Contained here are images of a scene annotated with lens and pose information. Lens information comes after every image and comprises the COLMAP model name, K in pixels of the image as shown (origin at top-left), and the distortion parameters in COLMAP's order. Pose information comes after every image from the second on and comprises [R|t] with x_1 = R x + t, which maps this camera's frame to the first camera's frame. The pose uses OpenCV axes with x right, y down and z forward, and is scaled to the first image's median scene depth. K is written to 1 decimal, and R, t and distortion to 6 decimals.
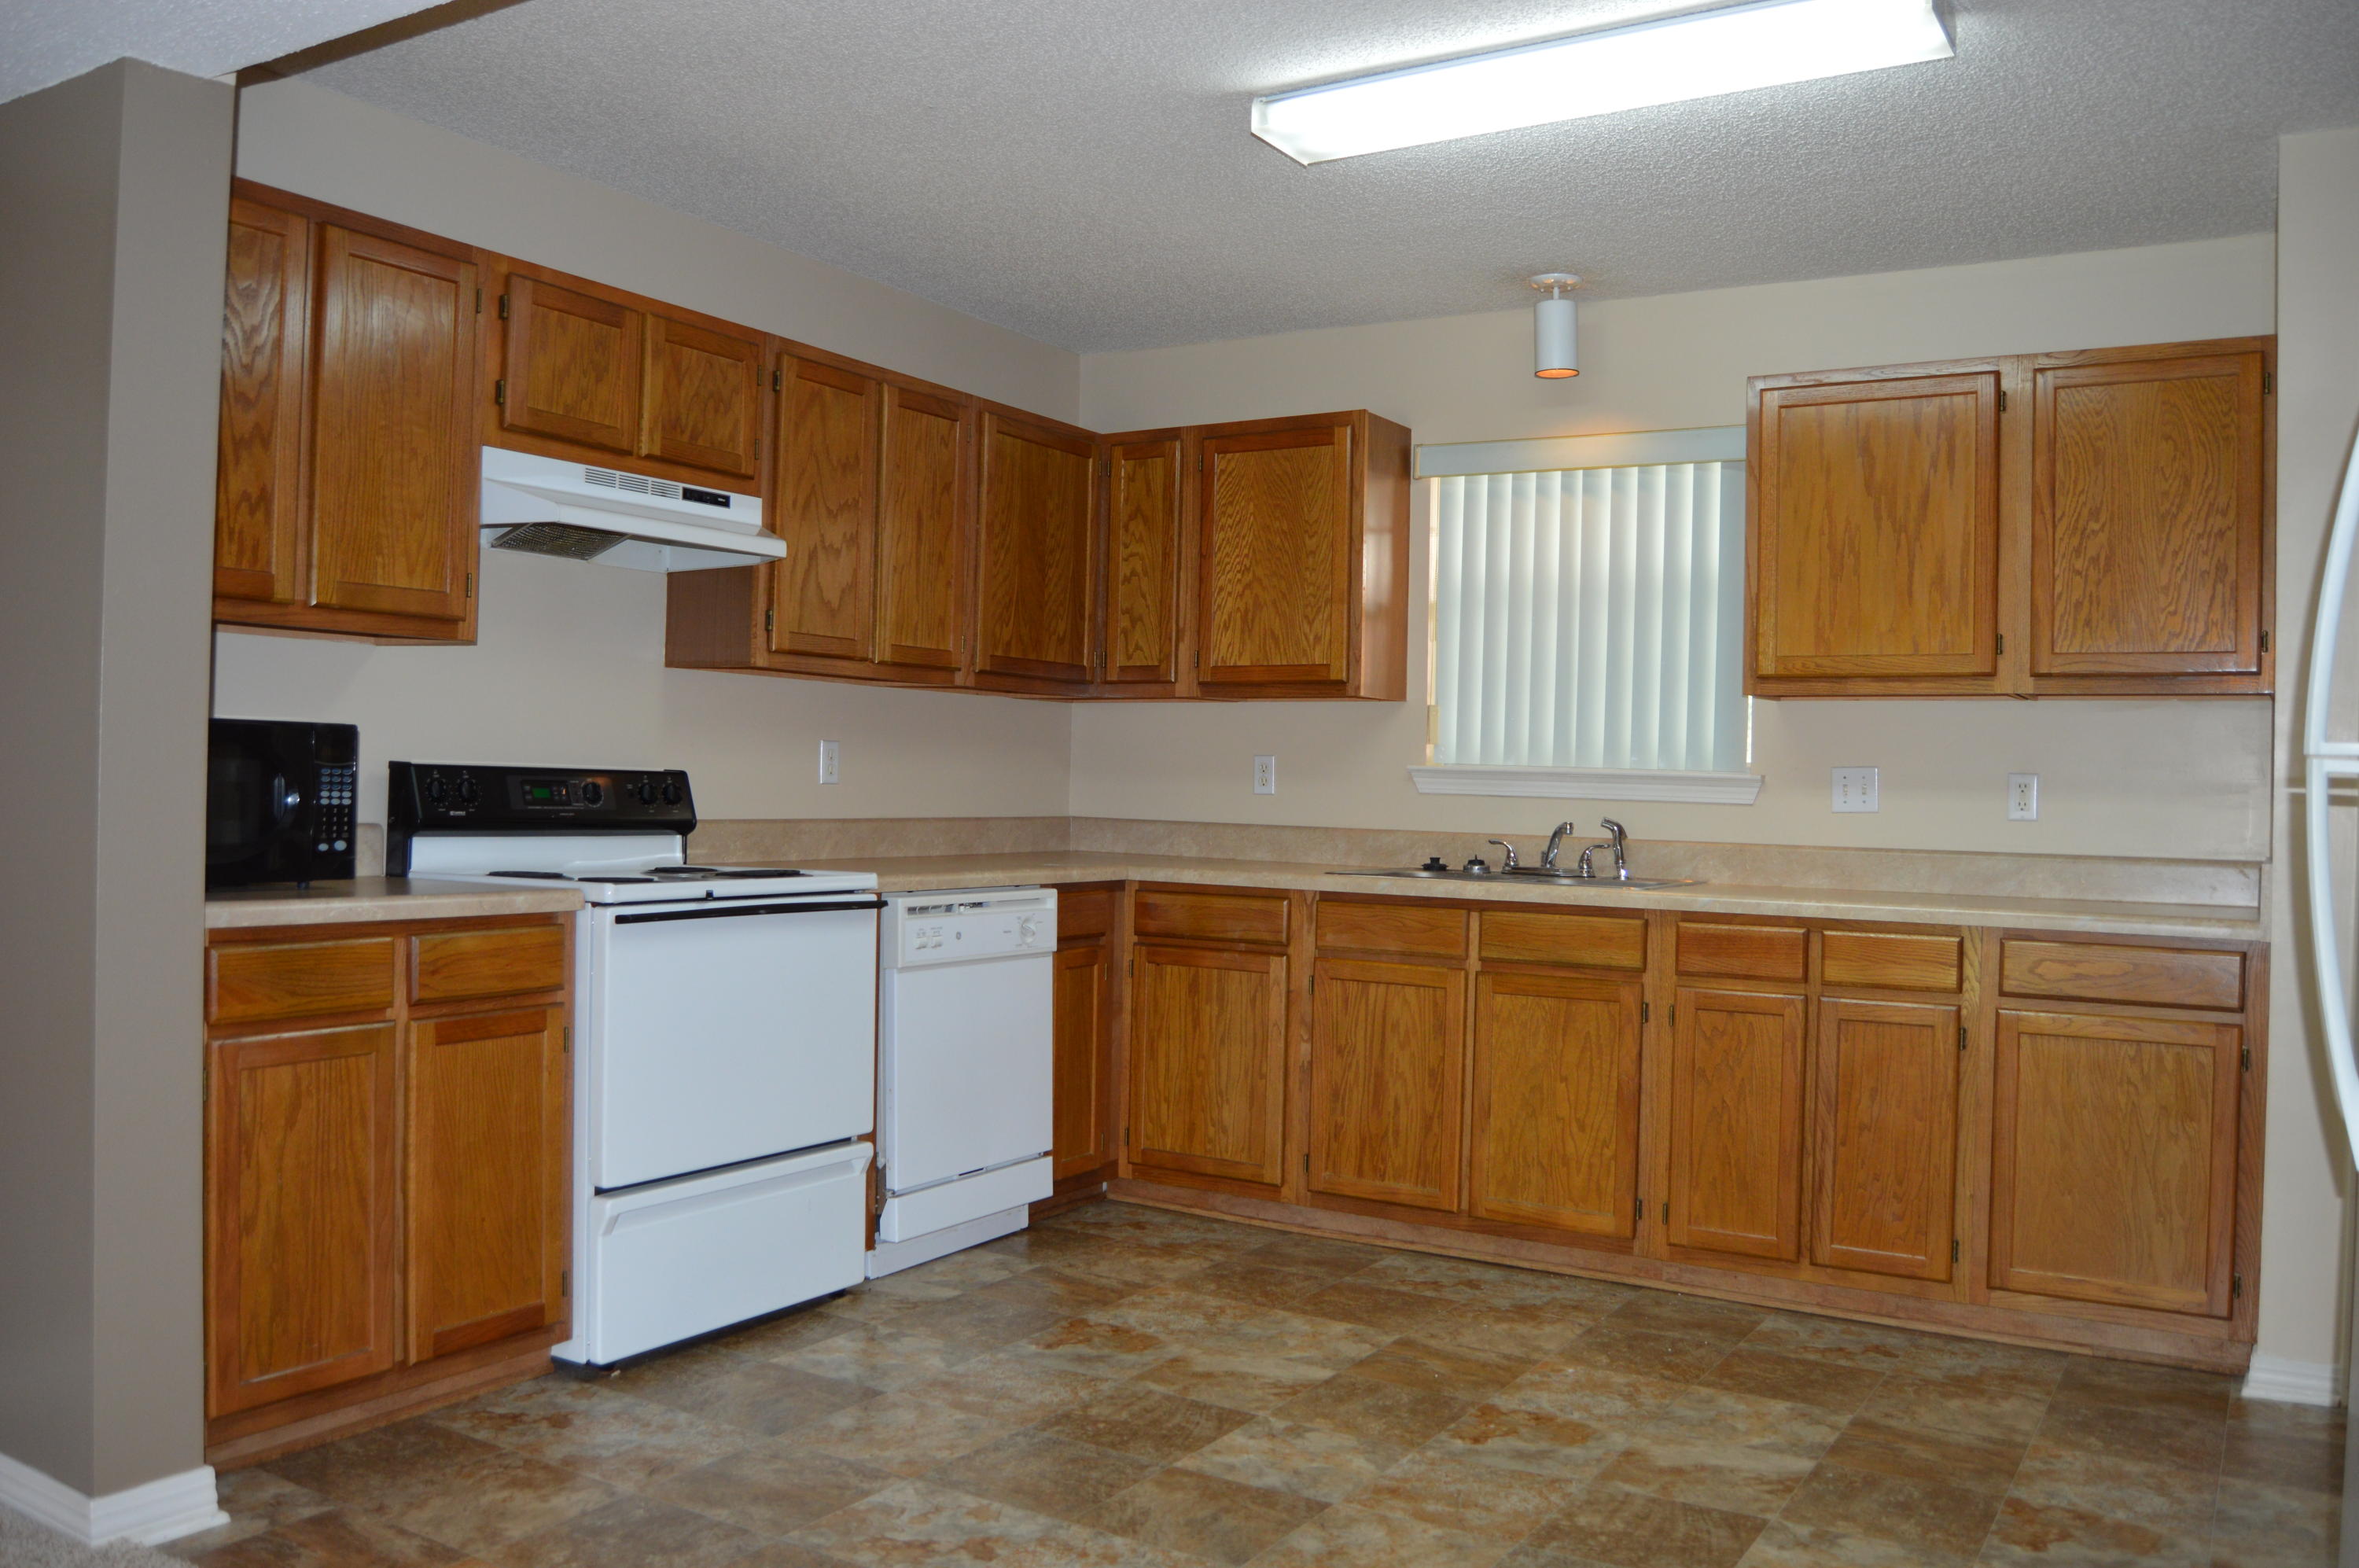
lens RADIAL K [[1923.3, 0, 1179.5], [0, 1923.3, 784.0], [0, 0, 1]] dist [-0.109210, 0.069033]
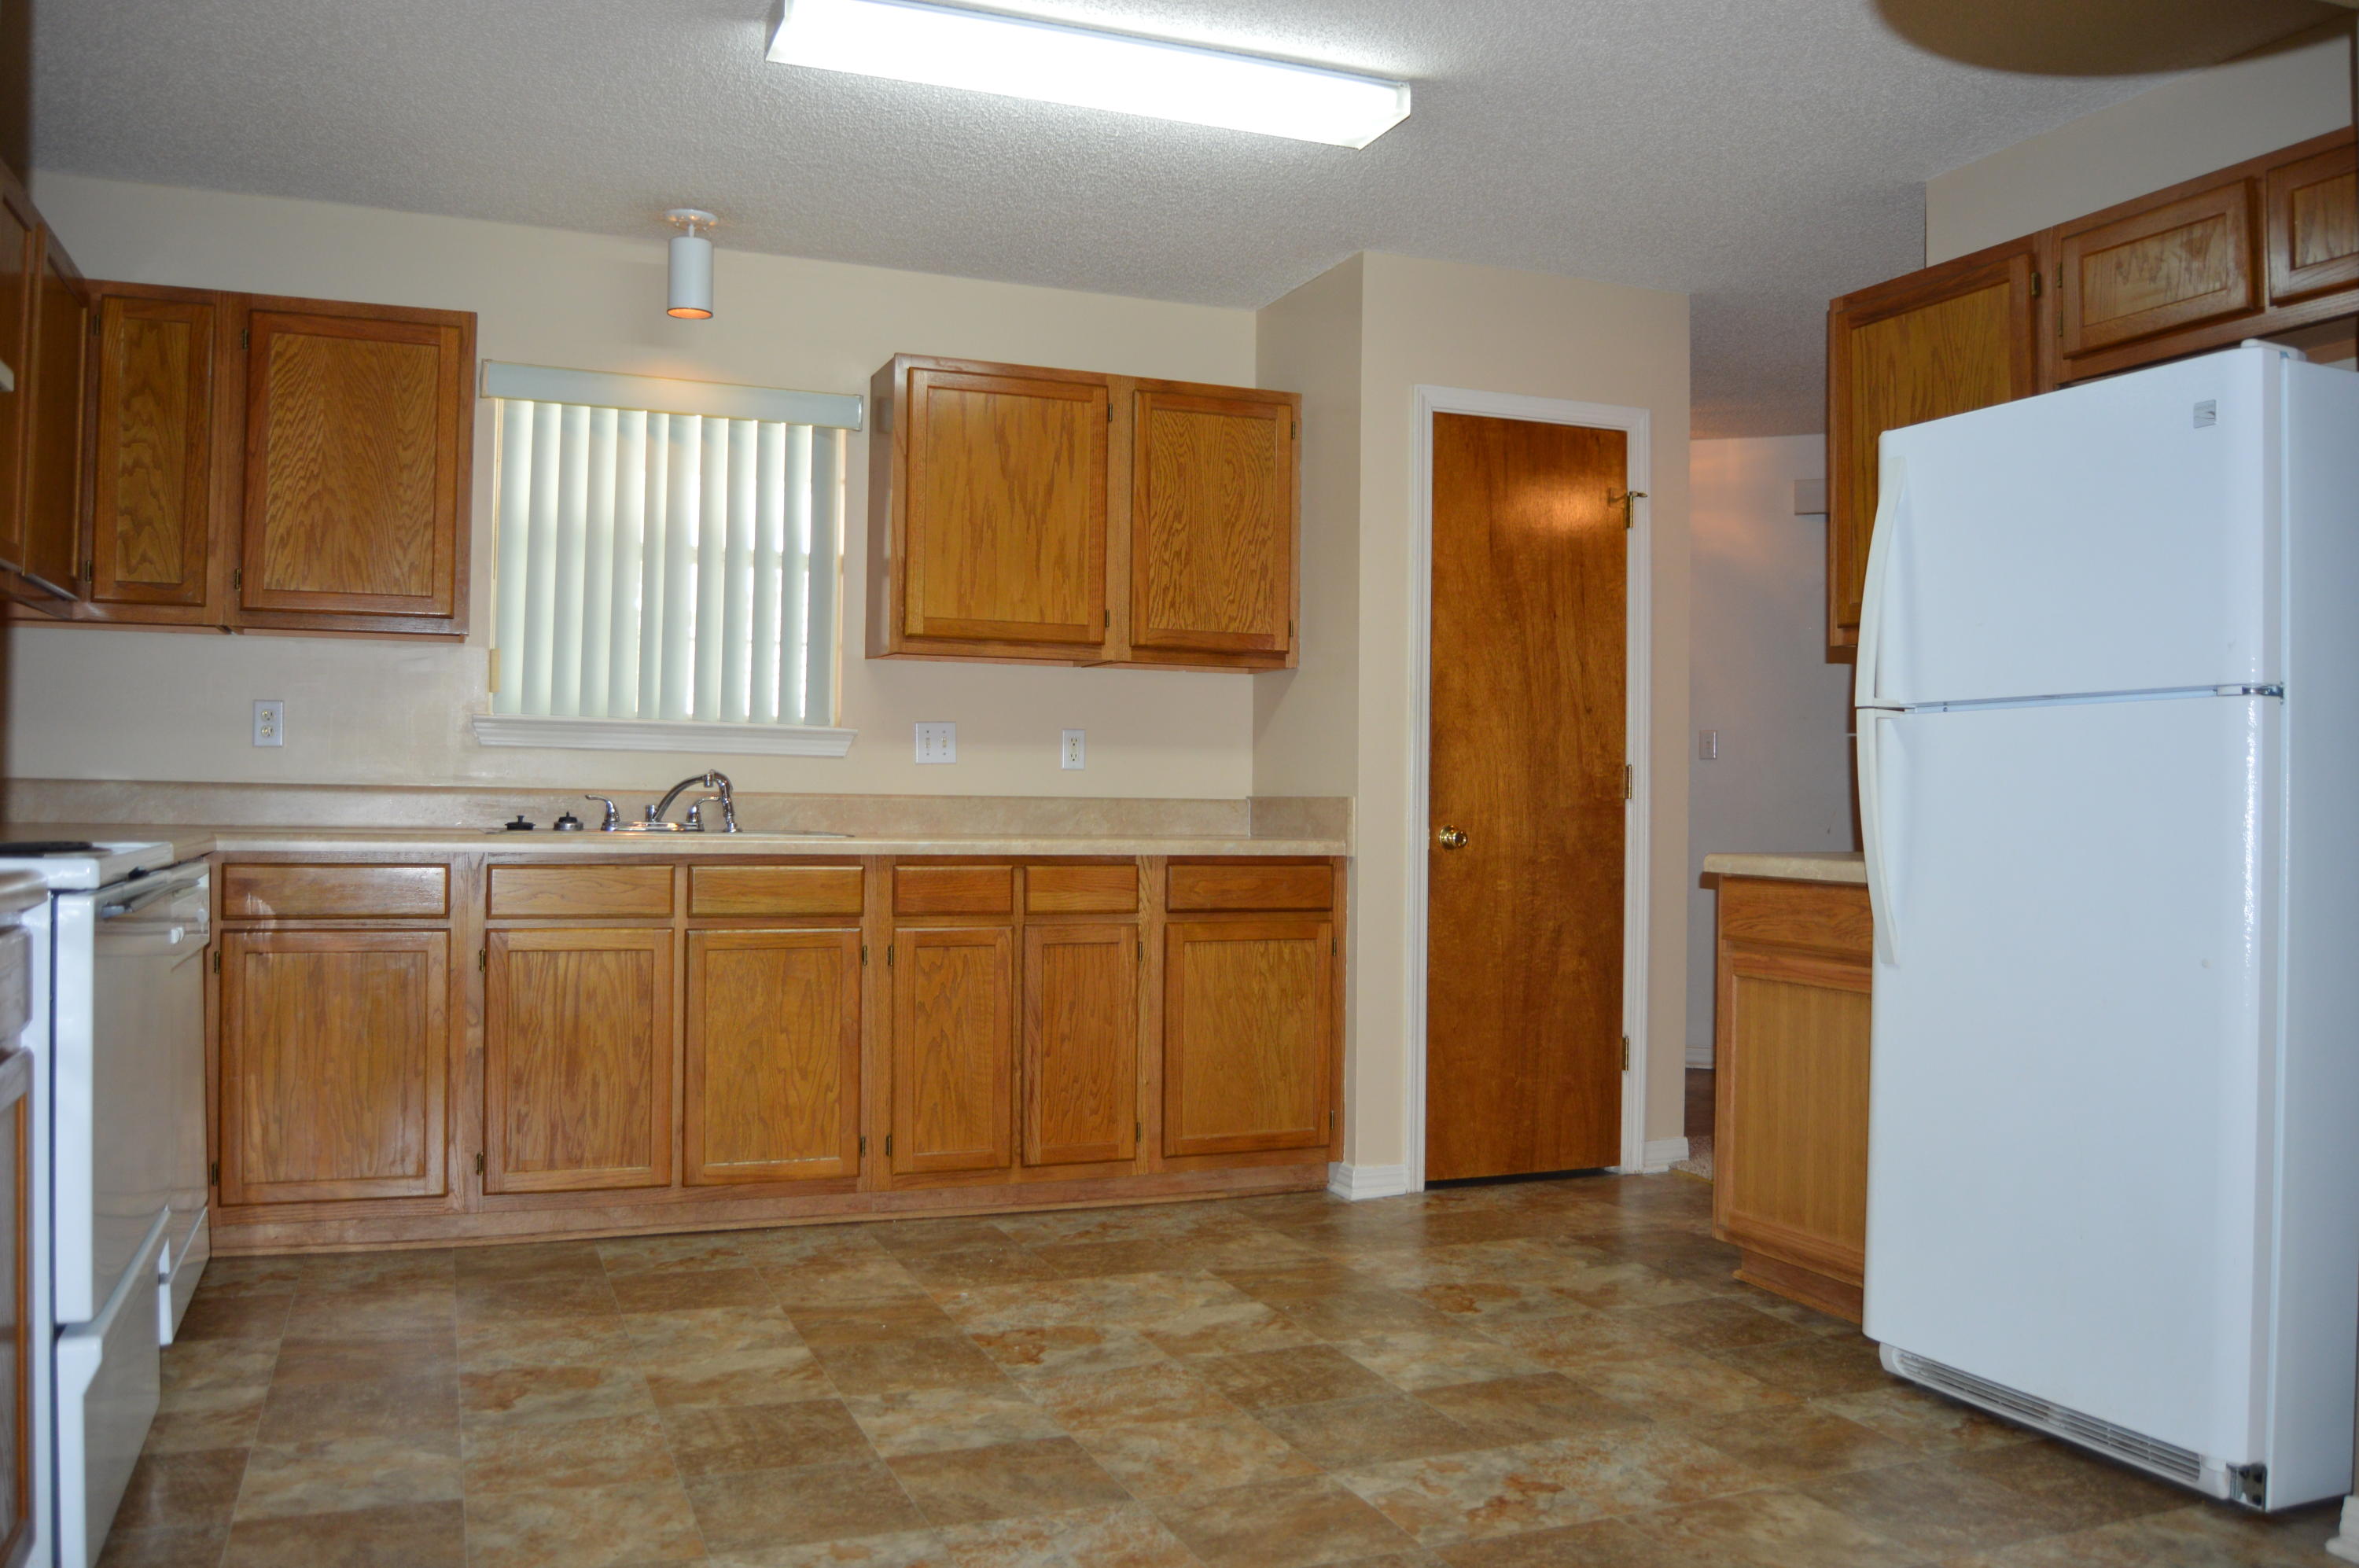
lens RADIAL K [[1923.3, 0, 1179.5], [0, 1923.3, 784.0], [0, 0, 1]] dist [-0.109210, 0.069033]
pose [[0.575099, -0.009091, 0.818033, -0.509579], [-0.000145, 0.999937, 0.011214, 0.015535], [-0.818084, -0.006567, 0.575062, 0.267457]]
